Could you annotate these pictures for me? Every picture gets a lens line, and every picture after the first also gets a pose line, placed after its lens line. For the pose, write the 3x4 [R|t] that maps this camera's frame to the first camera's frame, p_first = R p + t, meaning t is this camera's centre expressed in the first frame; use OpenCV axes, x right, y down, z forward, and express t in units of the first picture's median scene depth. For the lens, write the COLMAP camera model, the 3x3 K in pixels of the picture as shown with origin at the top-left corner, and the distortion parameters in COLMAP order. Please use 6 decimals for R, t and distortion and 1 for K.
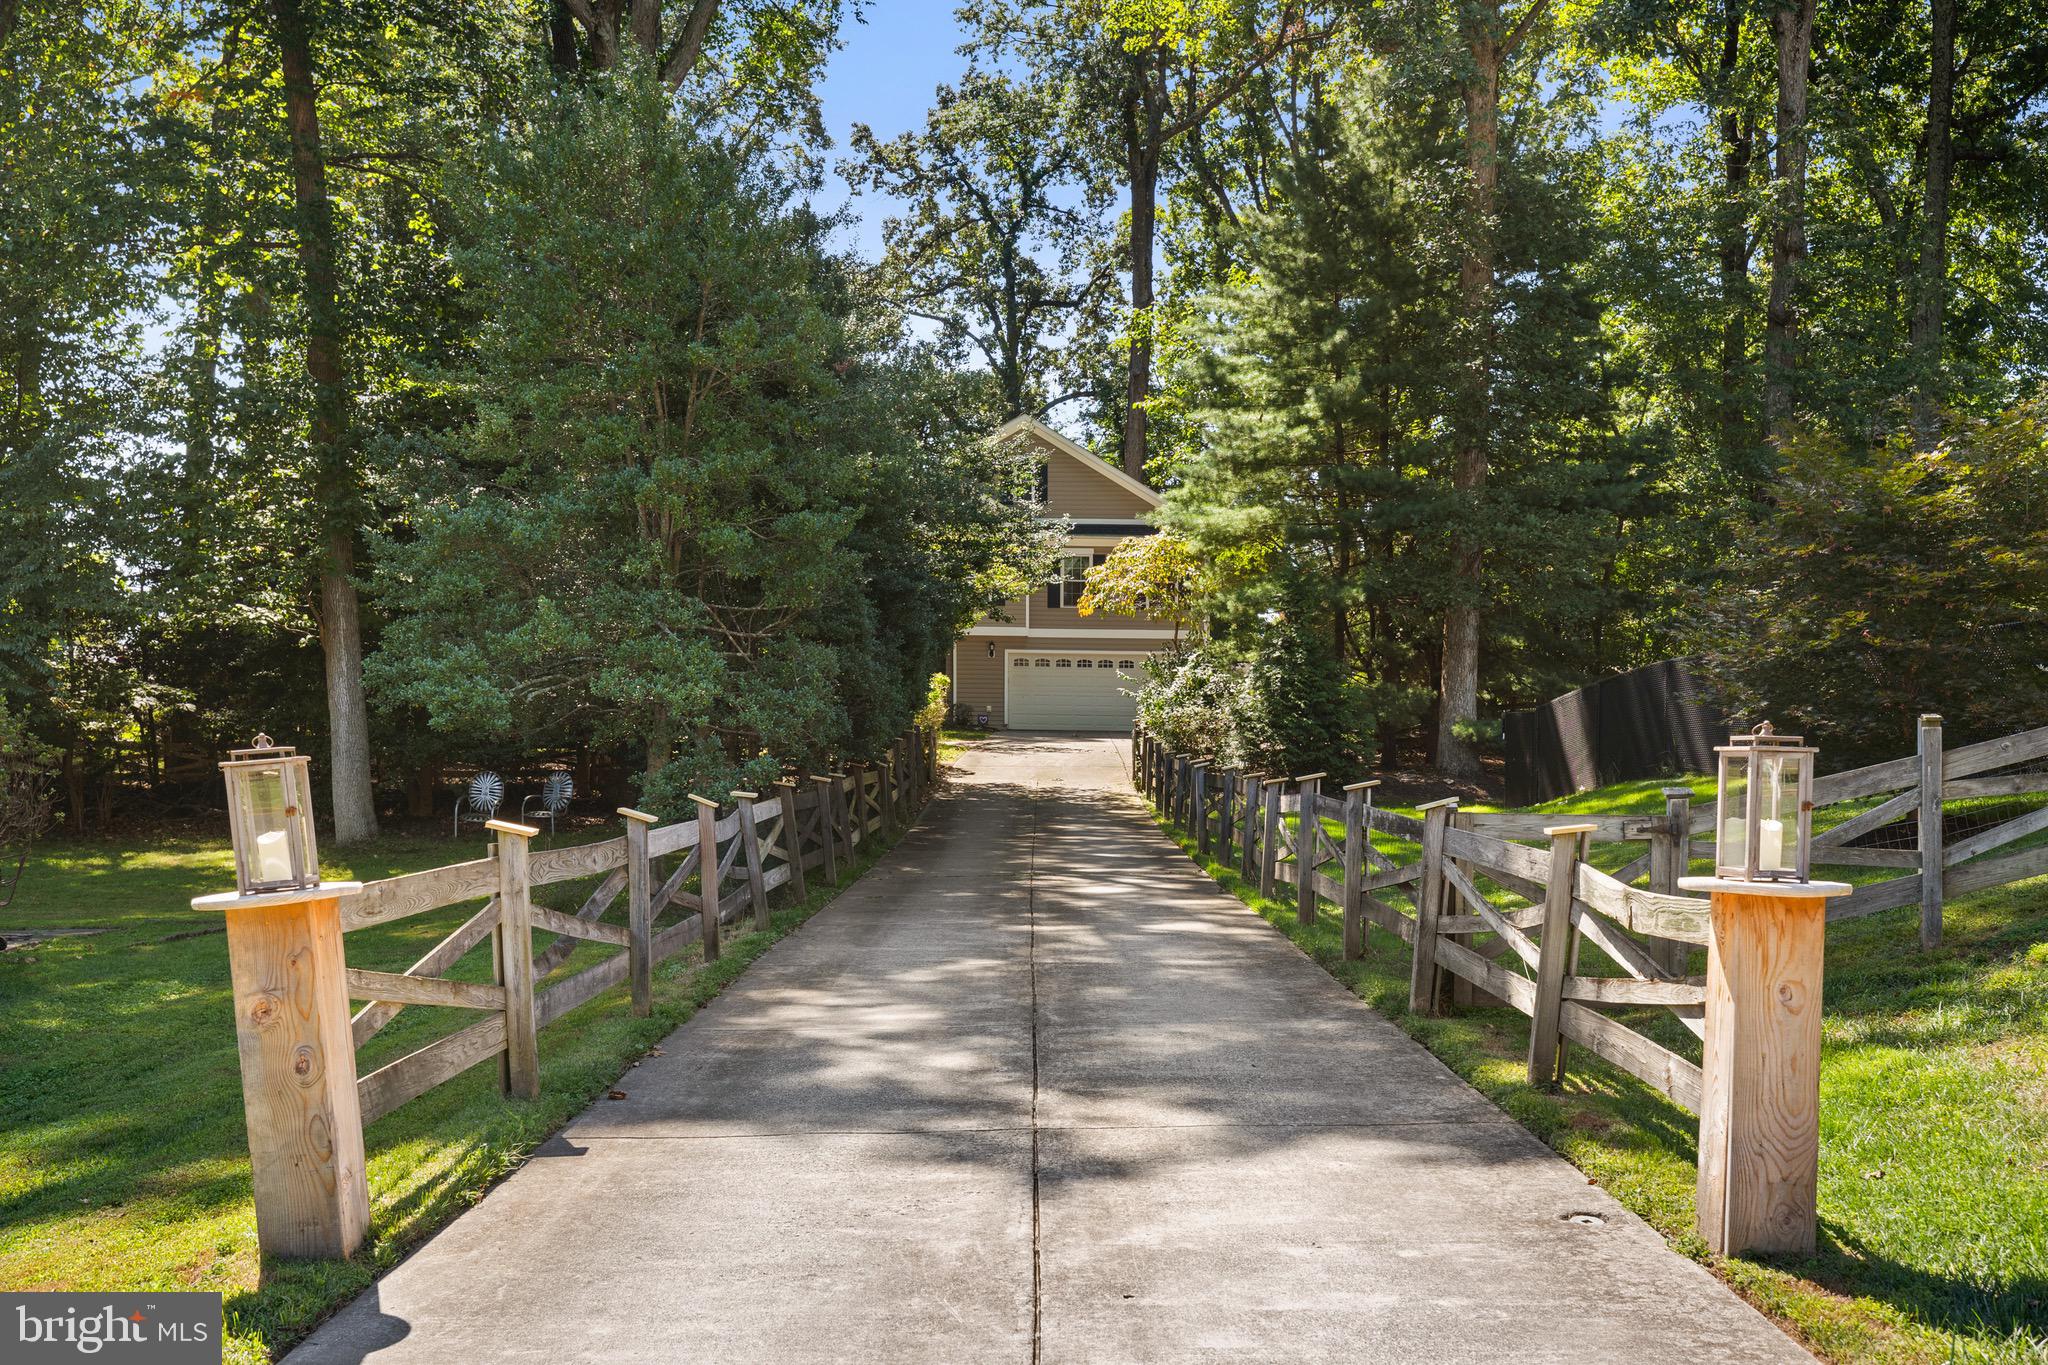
lens RADIAL K [[2064.1, 0, 1023.5], [0, 2064.1, 685.8], [0, 0, 1]] dist [0.000273, 0.000000]
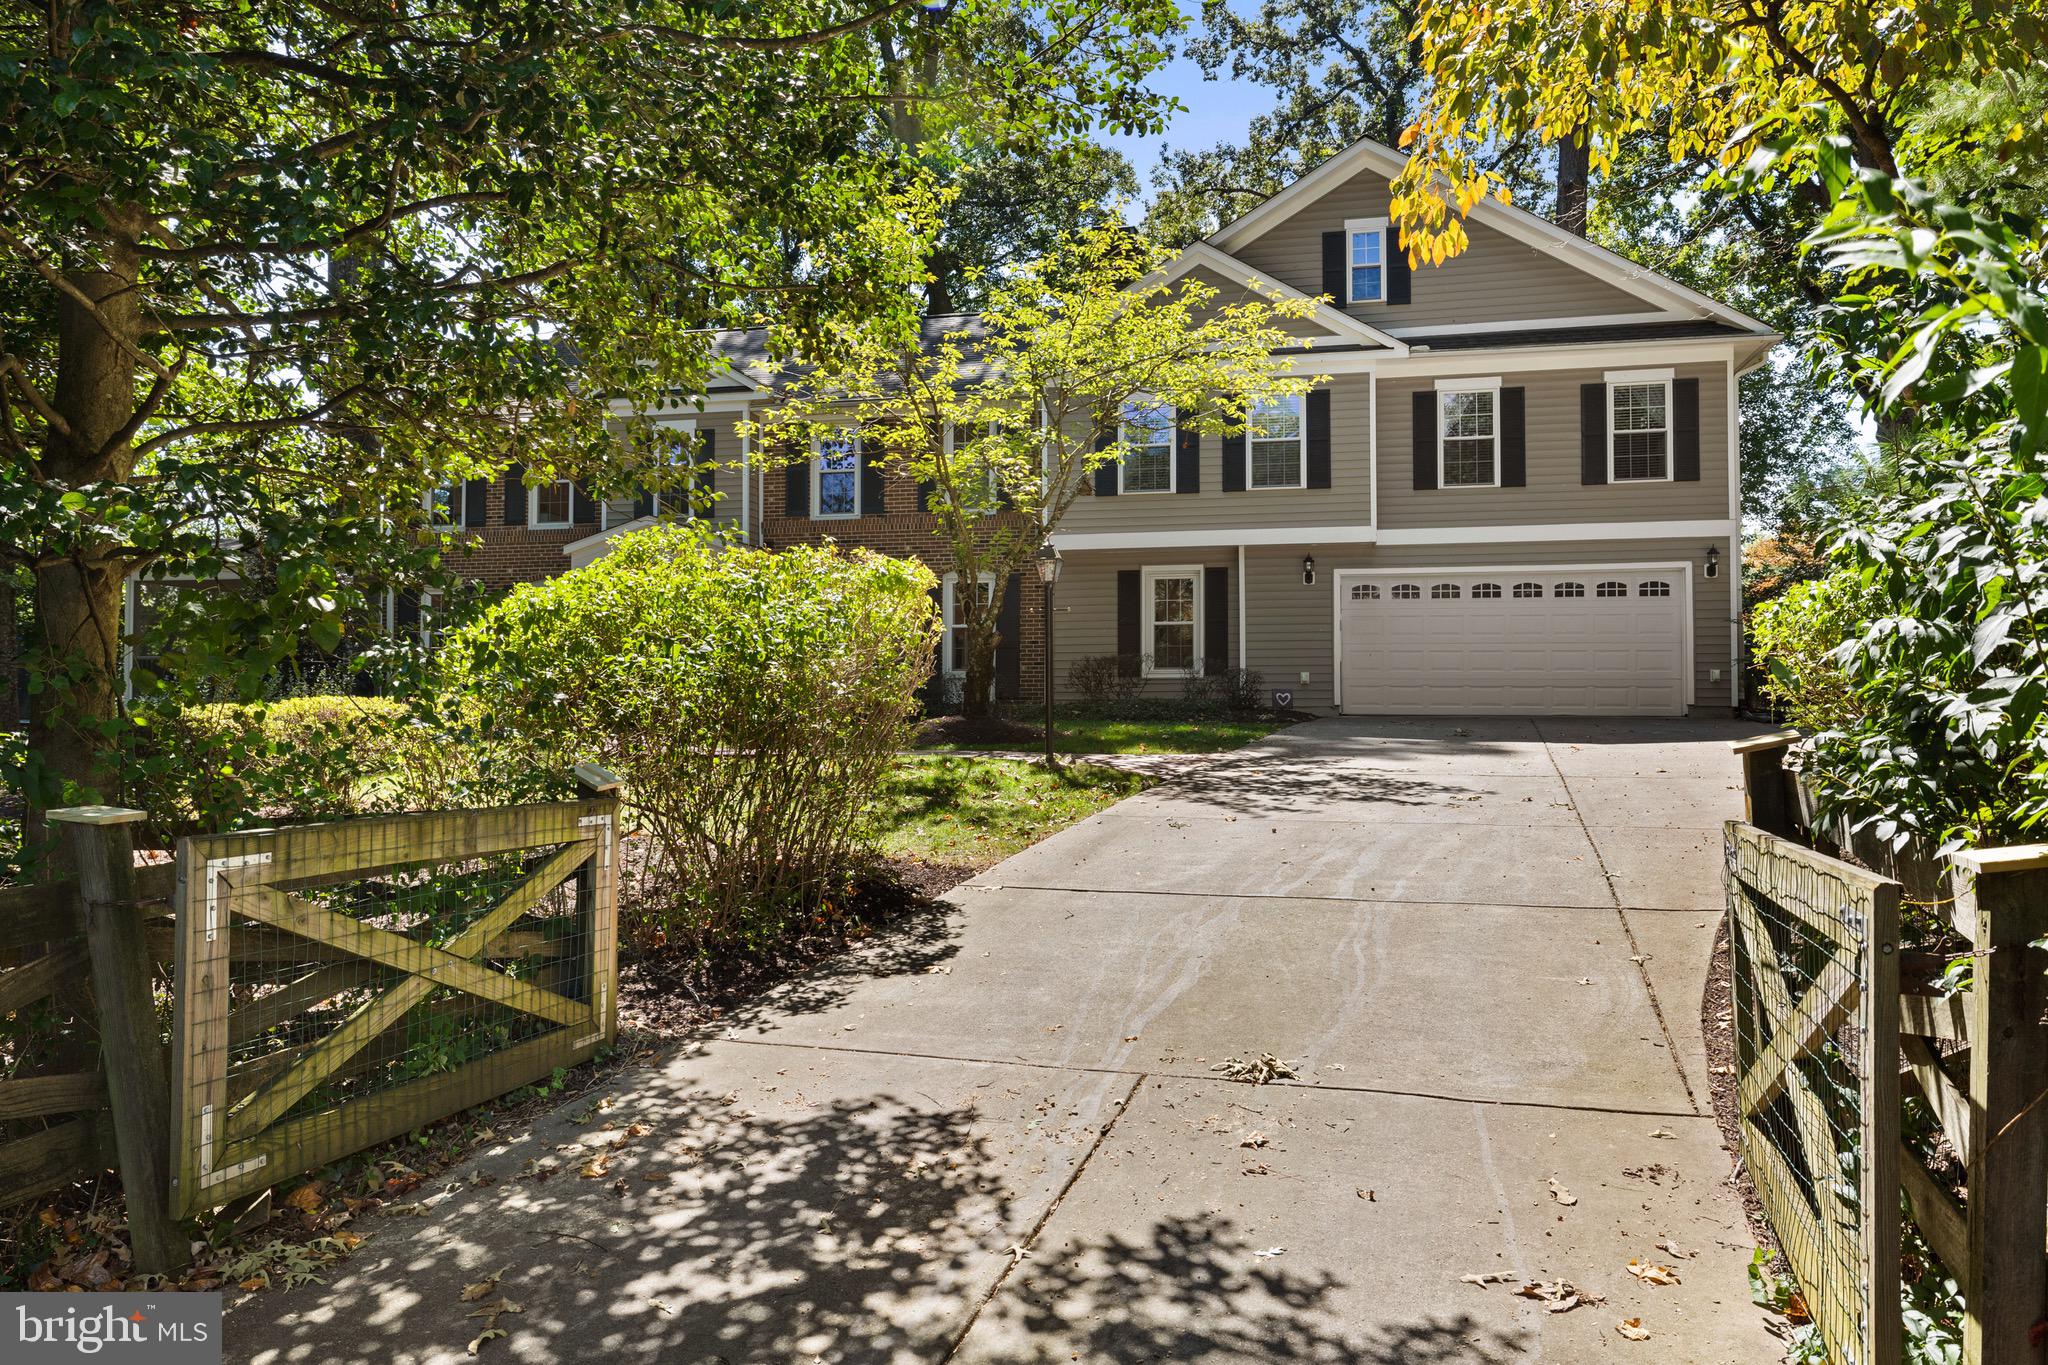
lens RADIAL K [[1436.4, 0, 1026.2], [0, 1436.4, 674.5], [0, 0, 1]] dist [-0.013449, -0.002797]
pose [[0.955145, -0.017696, -0.295610, 0.017426], [0.019340, 0.999809, 0.002638, 0.005479], [0.295507, -0.008237, 0.955305, 0.415862]]
